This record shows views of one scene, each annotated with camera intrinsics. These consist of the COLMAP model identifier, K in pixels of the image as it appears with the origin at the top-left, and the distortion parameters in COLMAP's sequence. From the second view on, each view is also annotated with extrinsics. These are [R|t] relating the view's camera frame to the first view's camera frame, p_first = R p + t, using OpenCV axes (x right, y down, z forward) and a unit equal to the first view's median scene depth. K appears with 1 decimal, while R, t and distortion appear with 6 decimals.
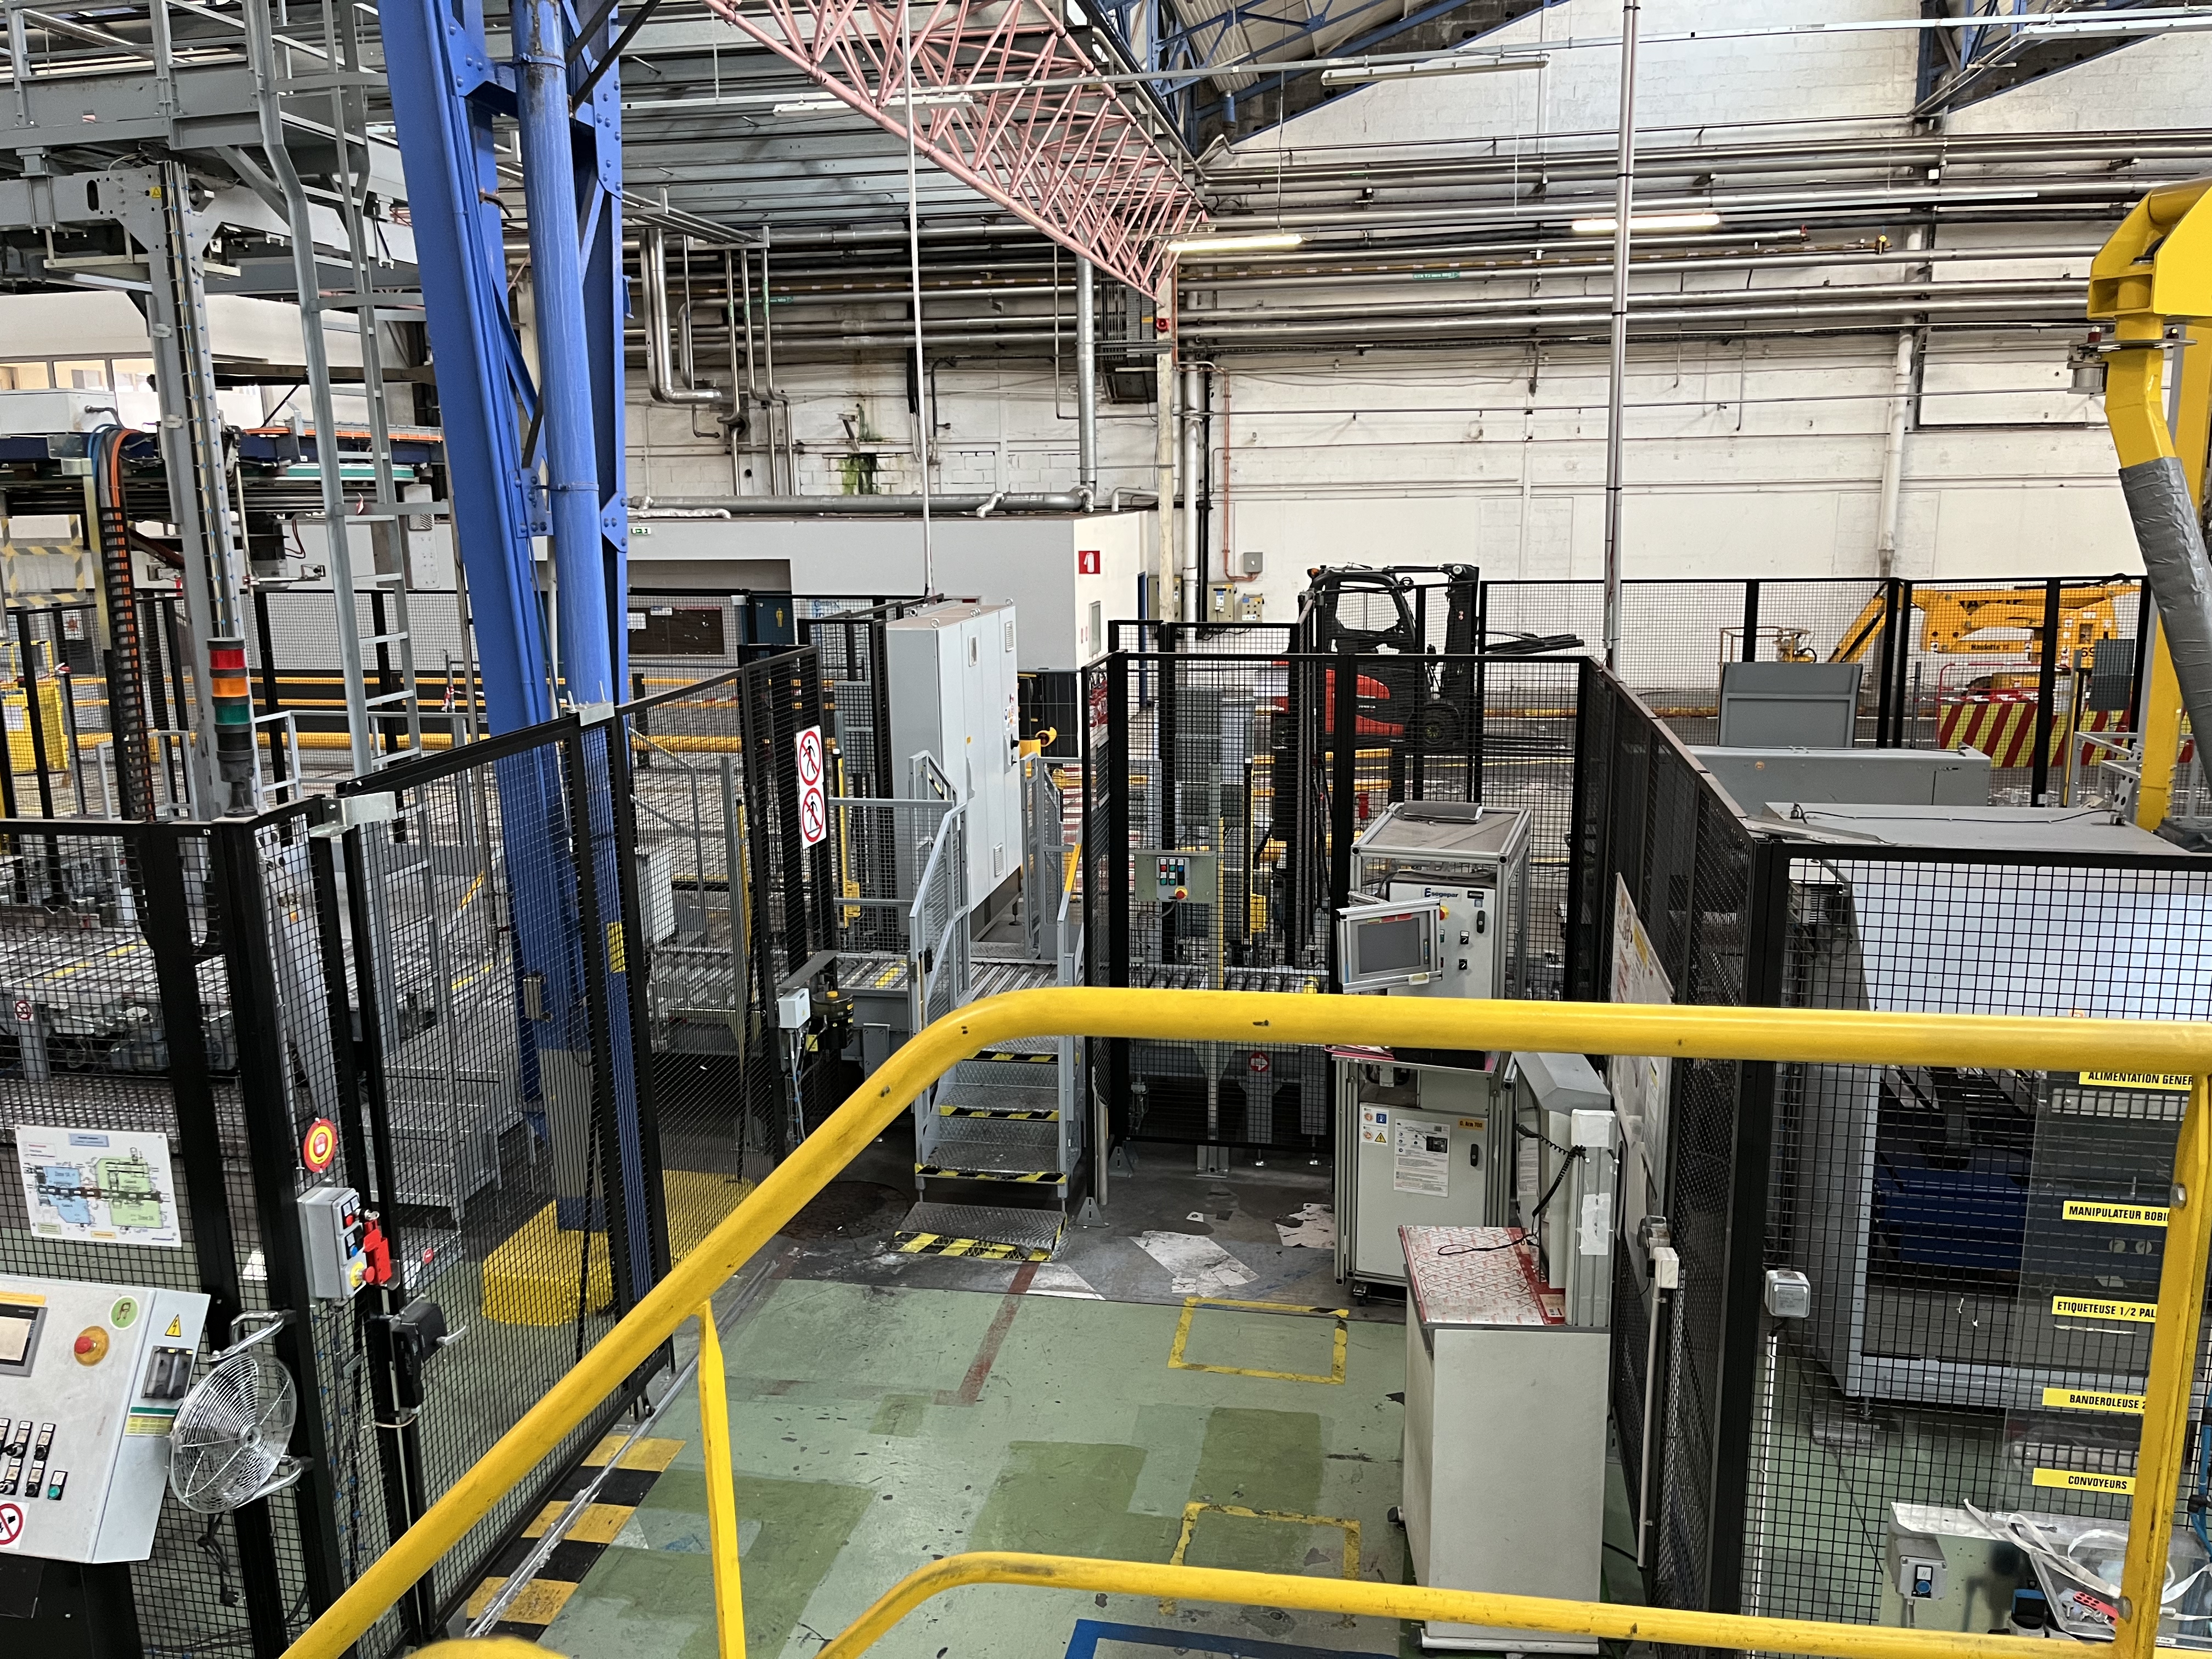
lens RADIAL K [[1672.5, 0, 1102.2], [0, 1672.5, 809.5], [0, 0, 1]] dist [0.071921, -0.096620]
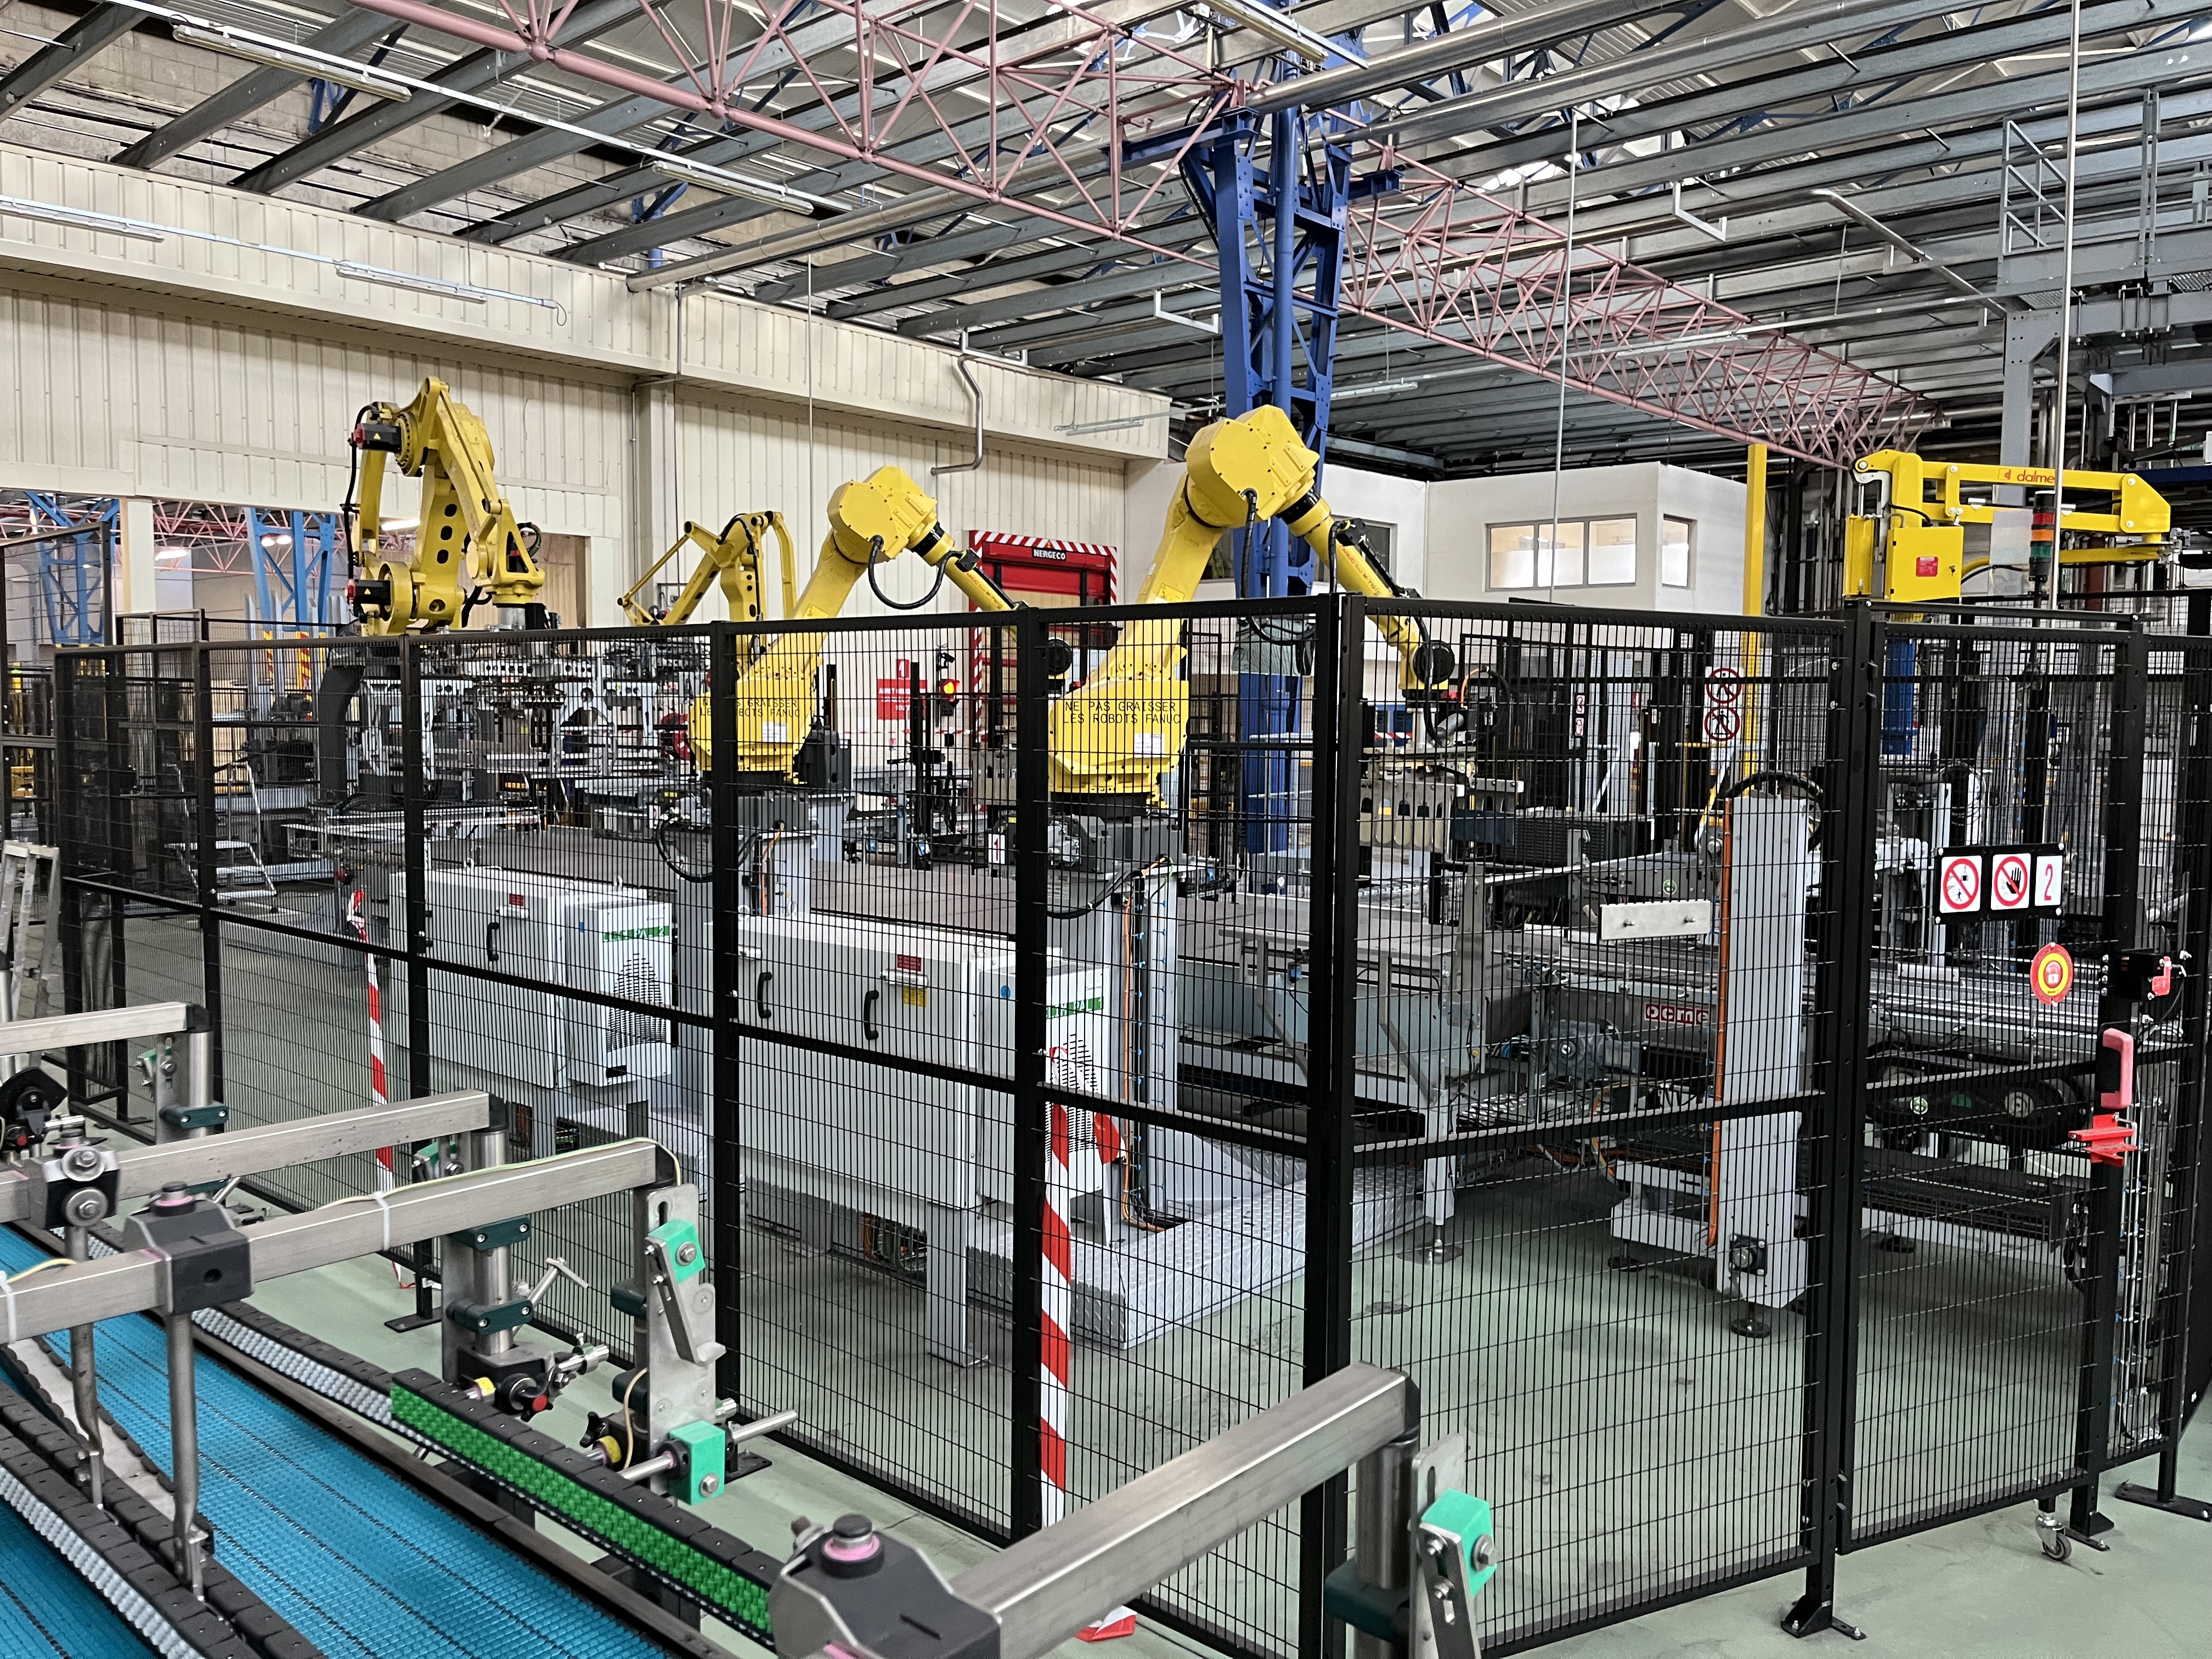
lens RADIAL K [[1672.5, 0, 1102.2], [0, 1672.5, 809.5], [0, 0, 1]] dist [0.071921, -0.096620]
pose [[0.856601, 0.051530, -0.513399, -0.677431], [-0.116109, 0.988732, -0.094488, 0.292960], [0.502745, 0.140549, 0.852932, -0.600852]]
